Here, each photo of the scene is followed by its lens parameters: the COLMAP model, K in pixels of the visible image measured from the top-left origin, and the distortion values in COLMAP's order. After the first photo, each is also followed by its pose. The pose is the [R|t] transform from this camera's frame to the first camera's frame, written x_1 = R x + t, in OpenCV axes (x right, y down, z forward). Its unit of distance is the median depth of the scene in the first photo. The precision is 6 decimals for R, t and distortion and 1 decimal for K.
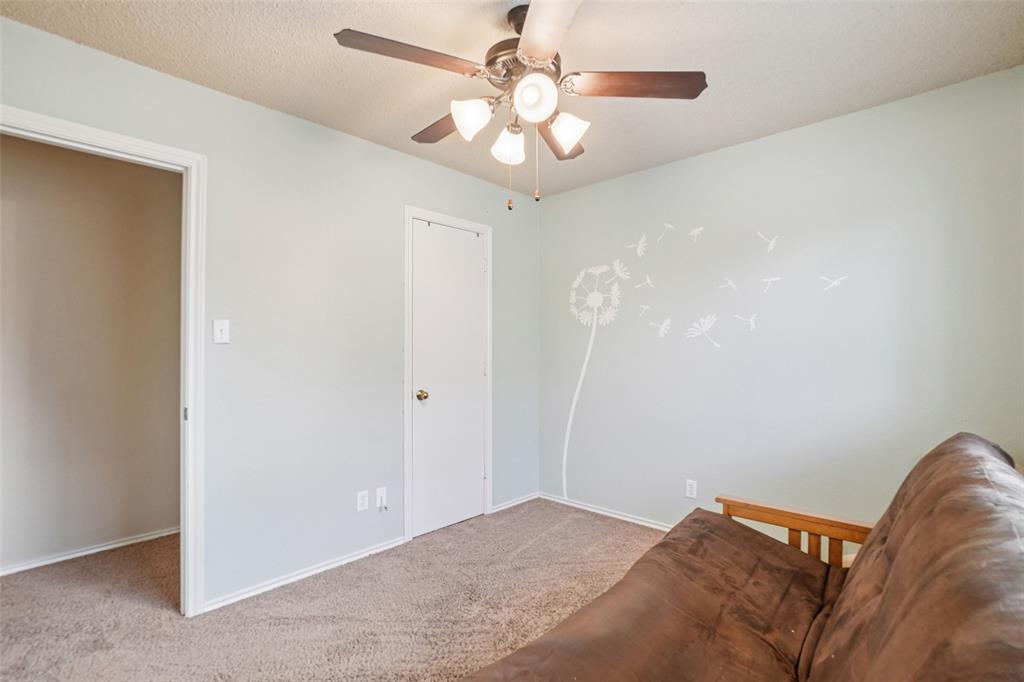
lens RADIAL K [[471.1, 0, 516.6], [0, 471.1, 347.1], [0, 0, 1]] dist [-0.056958, 0.019361]
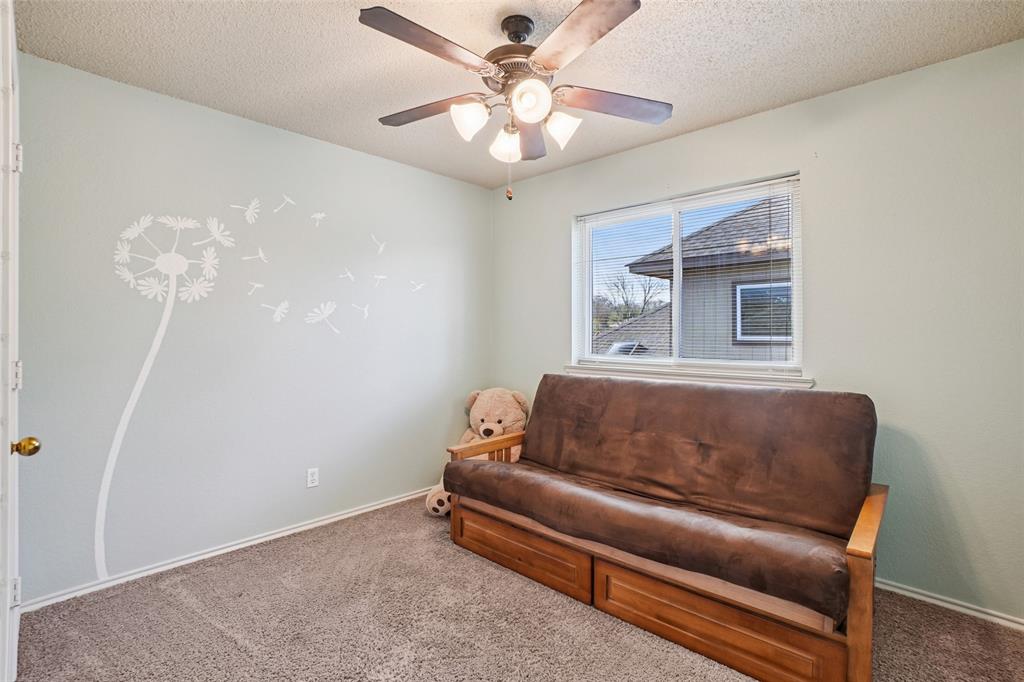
lens RADIAL K [[471.1, 0, 515.8], [0, 471.1, 335.5], [0, 0, 1]] dist [-0.056958, 0.019361]
pose [[0.005014, -0.003537, 0.999981, -0.527451], [-0.003349, 0.999988, 0.003553, 0.000957], [-0.999982, -0.003367, 0.005002, 0.500685]]
